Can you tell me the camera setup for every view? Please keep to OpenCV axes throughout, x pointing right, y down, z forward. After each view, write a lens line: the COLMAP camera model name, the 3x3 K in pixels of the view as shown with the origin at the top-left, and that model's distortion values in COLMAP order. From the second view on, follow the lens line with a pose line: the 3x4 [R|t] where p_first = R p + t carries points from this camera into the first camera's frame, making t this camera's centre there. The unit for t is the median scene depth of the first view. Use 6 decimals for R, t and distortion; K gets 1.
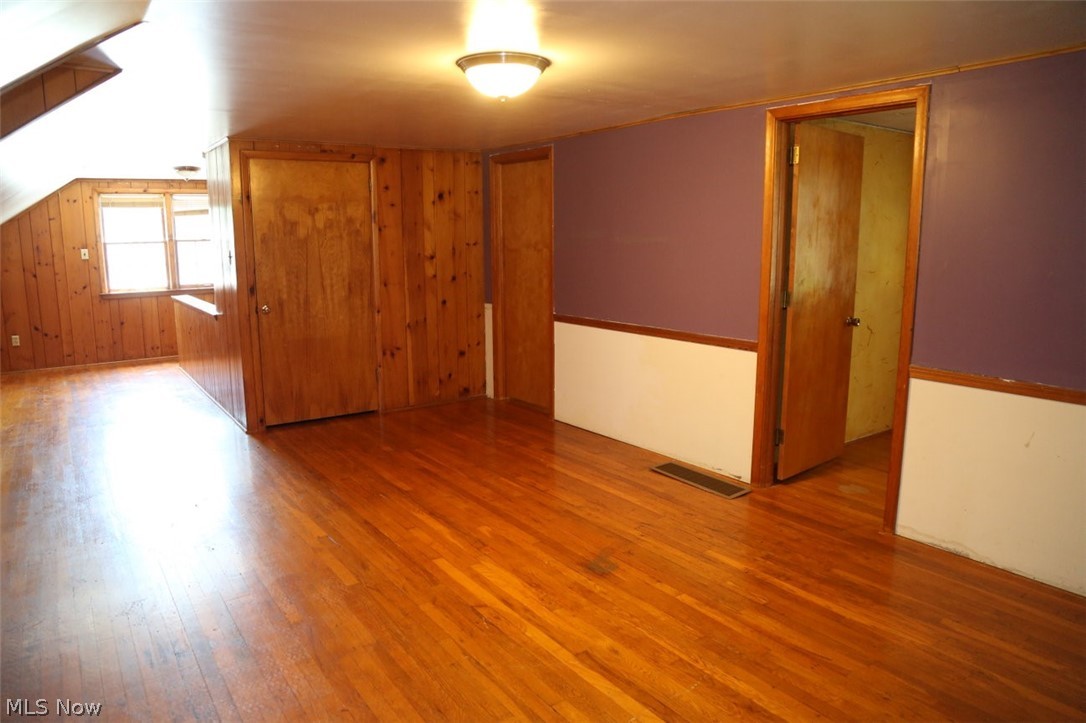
lens RADIAL K [[739.2, 0, 546.2], [0, 739.2, 363.4], [0, 0, 1]] dist [-0.119690, 0.068413]
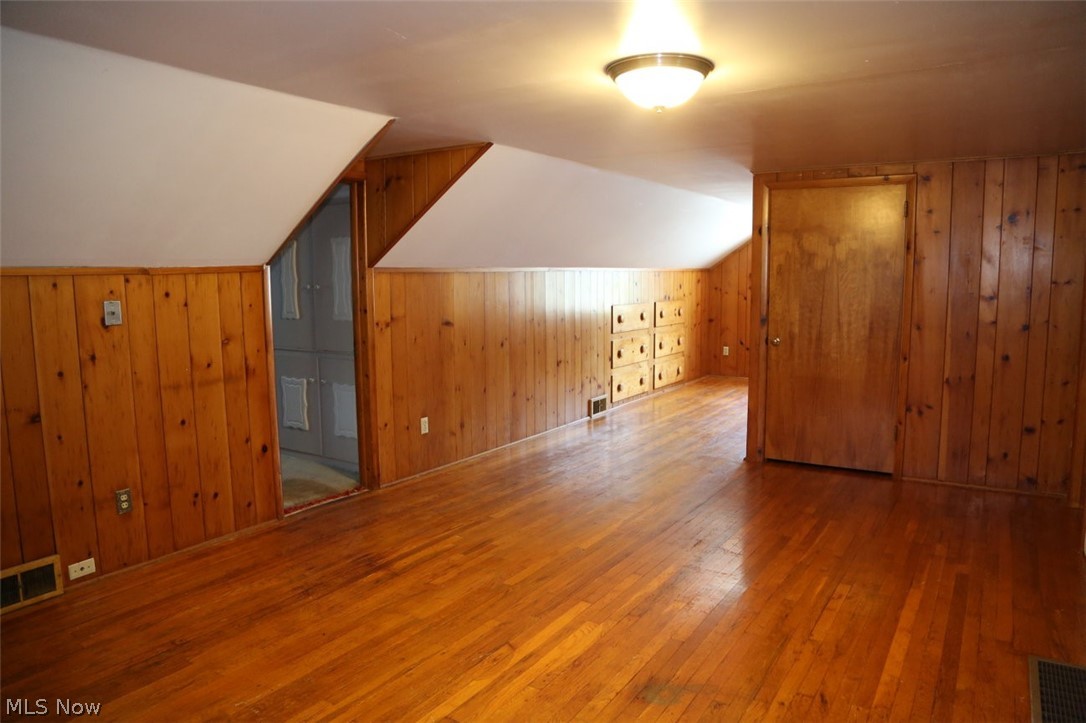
lens RADIAL K [[739.2, 0, 546.2], [0, 739.2, 363.4], [0, 0, 1]] dist [-0.119690, 0.068413]
pose [[0.380237, 0.115634, -0.917632, 0.400438], [-0.155785, 0.985986, 0.059695, -0.053943], [0.911674, 0.120255, 0.392923, 0.320215]]
